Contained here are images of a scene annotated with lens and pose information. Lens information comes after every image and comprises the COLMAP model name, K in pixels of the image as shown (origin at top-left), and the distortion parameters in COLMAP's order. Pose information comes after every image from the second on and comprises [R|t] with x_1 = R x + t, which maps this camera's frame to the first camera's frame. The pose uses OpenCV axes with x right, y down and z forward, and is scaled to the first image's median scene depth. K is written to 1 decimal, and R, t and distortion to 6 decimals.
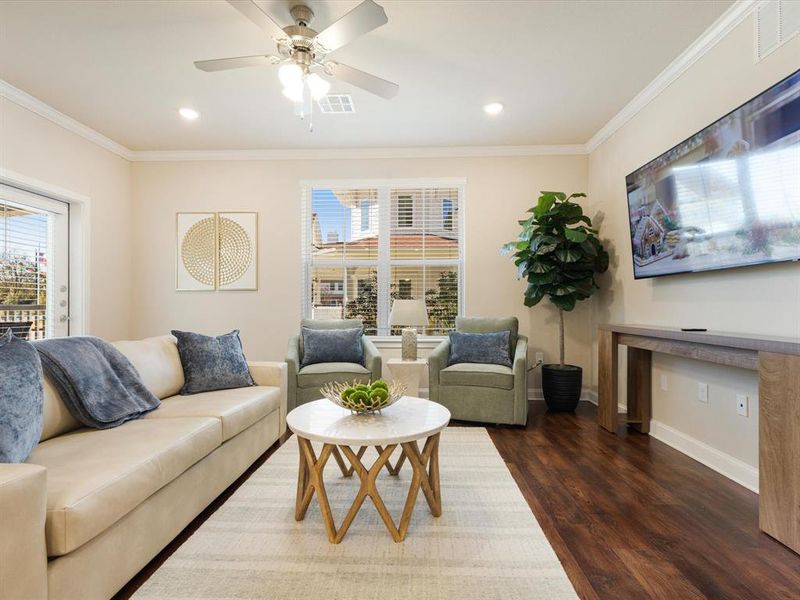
lens RADIAL K [[388.3, 0, 403.6], [0, 388.3, 307.0], [0, 0, 1]] dist [0.002444, 0.000008]
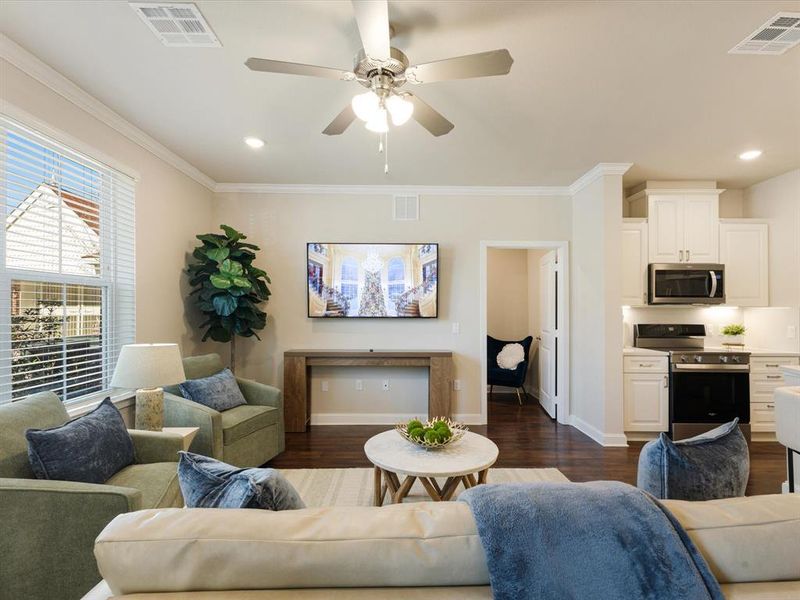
lens RADIAL K [[388.3, 0, 403.6], [0, 388.3, 307.0], [0, 0, 1]] dist [0.002444, 0.000008]
pose [[-0.049606, 0.001925, 0.998767, -0.711836], [-0.003509, 0.999992, -0.002102, -0.092425], [-0.998763, -0.003609, -0.049599, 0.635885]]
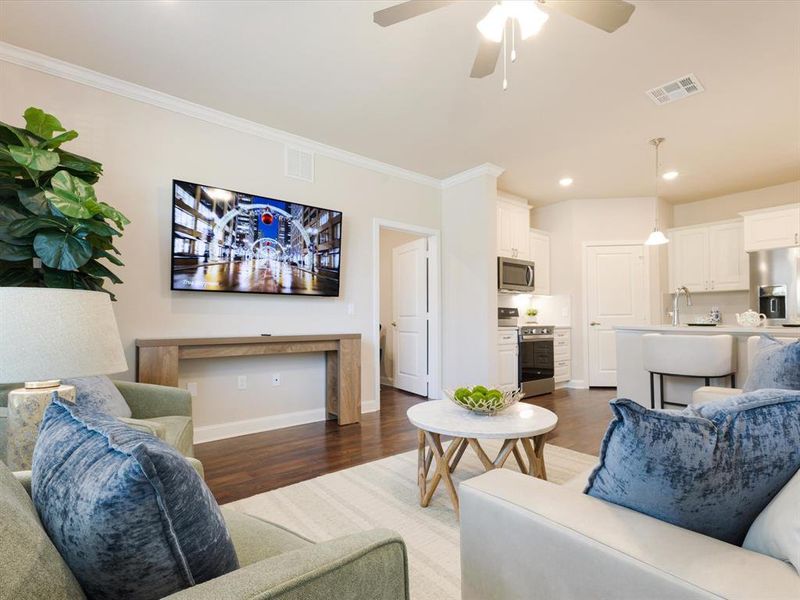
lens RADIAL K [[391.1, 0, 398.1], [0, 391.1, 313.6], [0, 0, 1]] dist [0.000159, -0.000396]
pose [[-0.656548, 0.009055, 0.754230, -0.422945], [-0.000655, 0.999921, -0.012575, -0.000062], [-0.754284, -0.008750, -0.656490, 1.057492]]
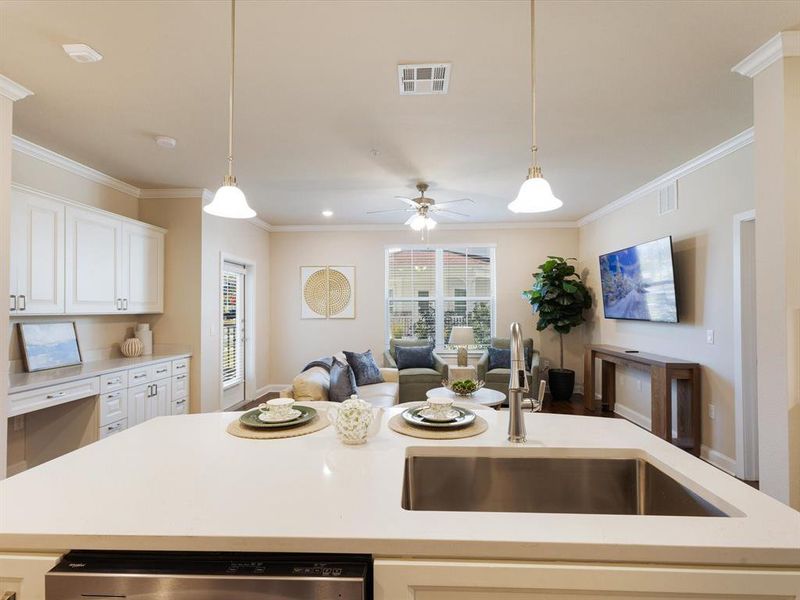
lens RADIAL K [[388.3, 0, 403.6], [0, 388.3, 307.0], [0, 0, 1]] dist [0.002444, 0.000008]
pose [[0.999977, -0.001352, -0.006600, -0.219688], [0.001329, 0.999993, -0.003446, -0.099399], [0.006604, 0.003437, 0.999972, -0.575909]]
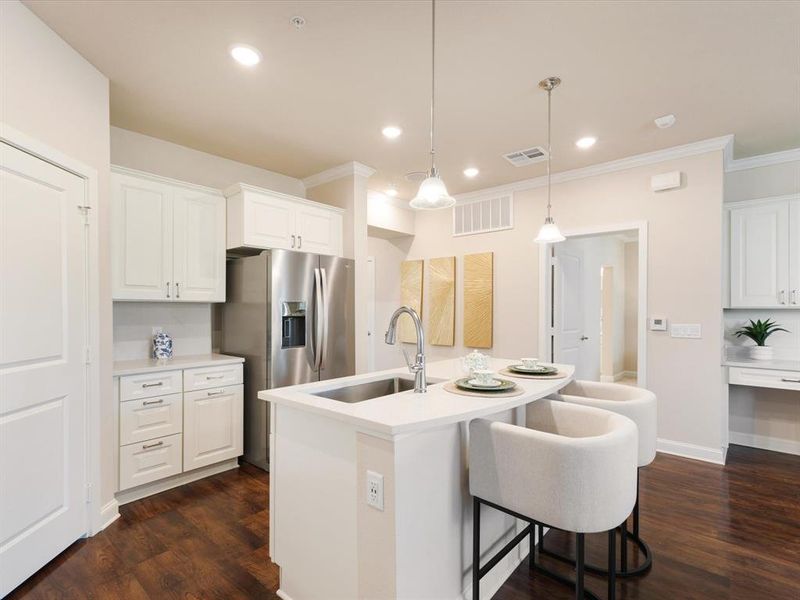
lens RADIAL K [[388.3, 0, 403.6], [0, 388.3, 307.0], [0, 0, 1]] dist [0.002444, 0.000008]
pose [[-0.614025, -0.011509, -0.789203, 0.284774], [-0.001103, 0.999905, -0.013724, -0.081869], [0.789286, -0.007556, -0.613980, 0.071812]]
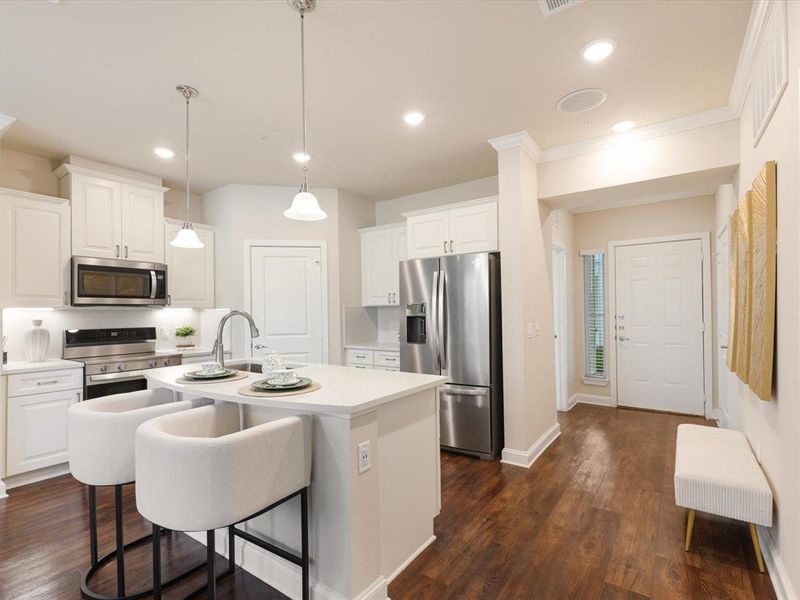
lens RADIAL K [[386.7, 0, 399.6], [0, 386.7, 305.9], [0, 0, 1]] dist [0.002121, 0.000000]
pose [[-0.838342, 0.009704, 0.545058, -0.779967], [0.004902, 0.999935, -0.010264, -0.091147], [-0.545122, -0.005933, -0.838335, 0.200020]]
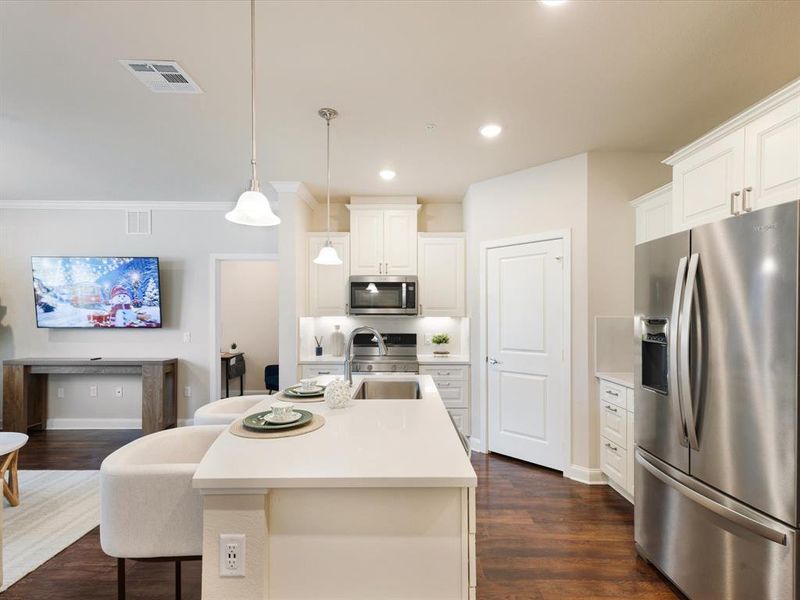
lens RADIAL K [[388.3, 0, 403.6], [0, 388.3, 307.0], [0, 0, 1]] dist [0.002444, 0.000008]
pose [[-0.037891, 0.015597, 0.999160, -0.811998], [-0.002660, 0.999873, -0.015710, -0.111221], [-0.999278, -0.003253, -0.037845, -0.284214]]
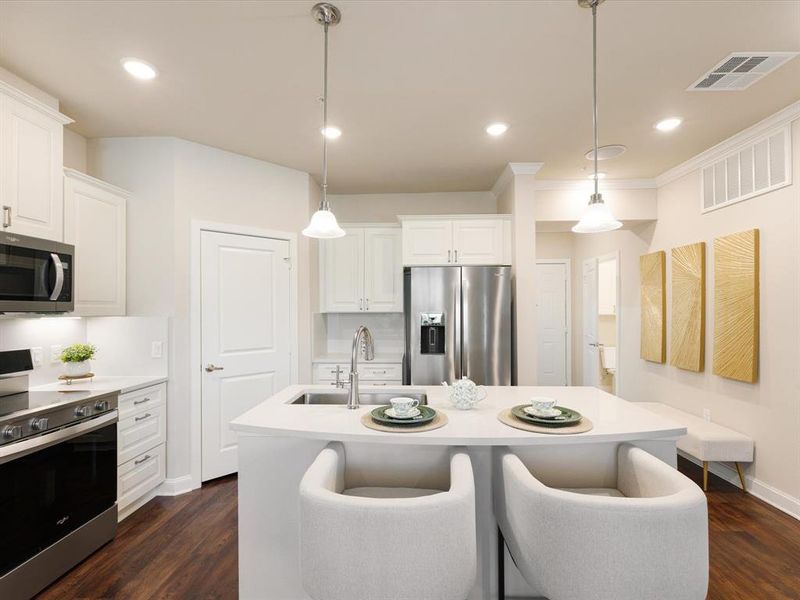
lens RADIAL K [[386.7, 0, 399.6], [0, 386.7, 305.9], [0, 0, 1]] dist [0.002121, 0.000000]
pose [[-0.999989, -0.003172, -0.003479, -0.174982], [-0.003137, 0.999944, -0.010100, -0.114012], [0.003511, -0.010089, -0.999943, 0.307542]]
